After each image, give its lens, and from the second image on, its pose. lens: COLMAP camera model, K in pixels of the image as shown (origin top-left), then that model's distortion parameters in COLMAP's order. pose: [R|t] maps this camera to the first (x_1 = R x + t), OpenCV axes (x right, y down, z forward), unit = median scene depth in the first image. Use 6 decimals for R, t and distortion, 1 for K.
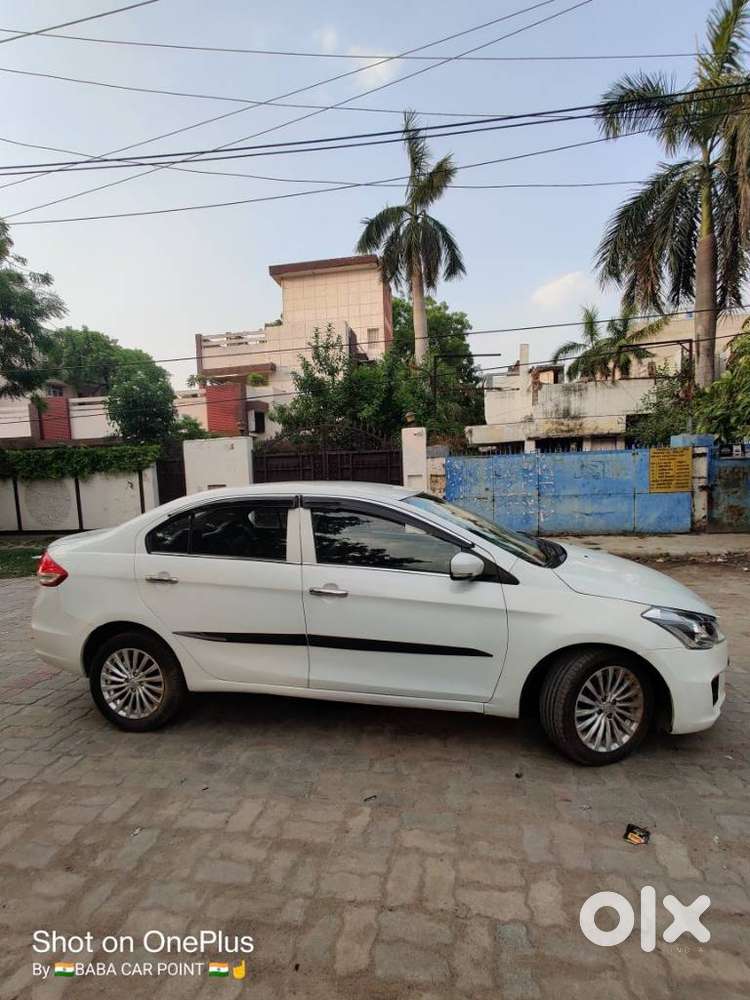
lens RADIAL K [[495.8, 0, 374.5], [0, 495.8, 514.0], [0, 0, 1]] dist [-0.001186, 0.013811]
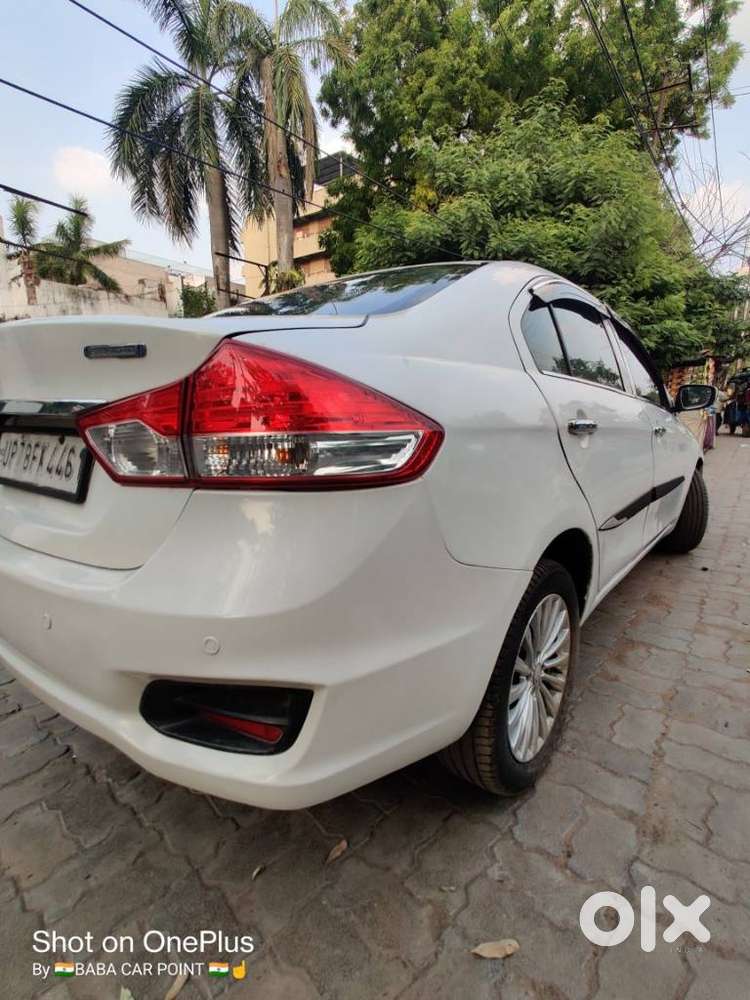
lens RADIAL K [[483.0, 0, 378.4], [0, 483.0, 514.6], [0, 0, 1]] dist [0.011247, 0.005384]
pose [[0.473258, -0.161071, 0.866073, -0.186259], [0.060972, 0.986774, 0.150202, 0.031763], [-0.878811, -0.018278, 0.476819, 0.208794]]
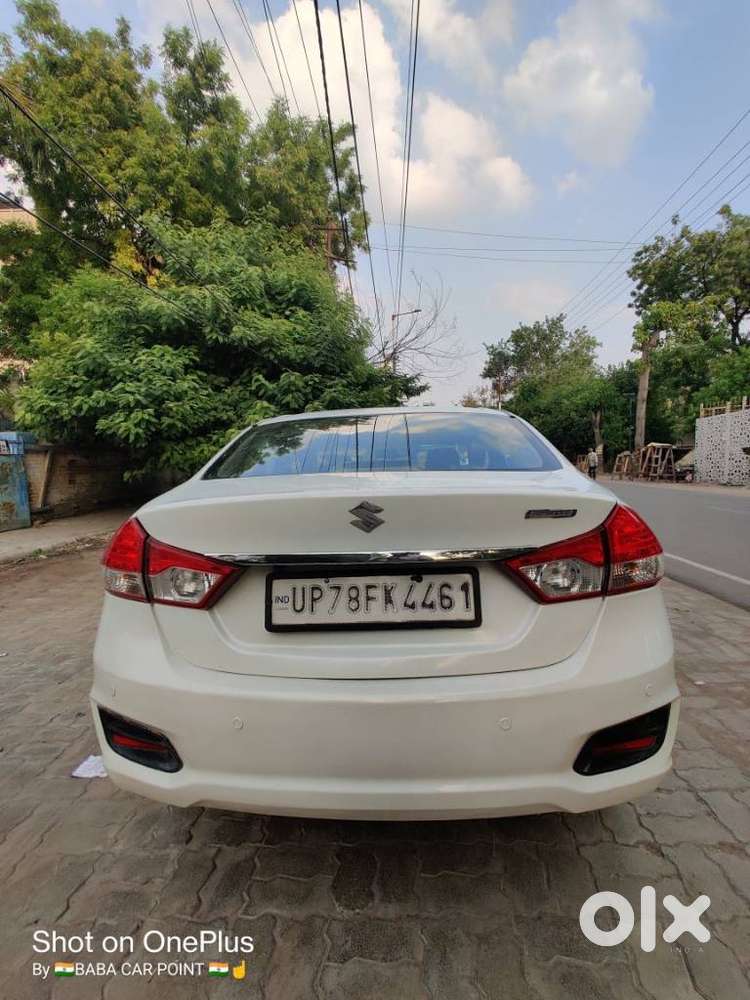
lens RADIAL K [[495.8, 0, 374.5], [0, 495.8, 514.0], [0, 0, 1]] dist [-0.001186, 0.013811]
pose [[-0.126802, -0.062925, 0.989930, -0.236966], [0.115146, 0.990305, 0.077698, 0.005689], [-0.985222, 0.123839, -0.118327, 0.319682]]
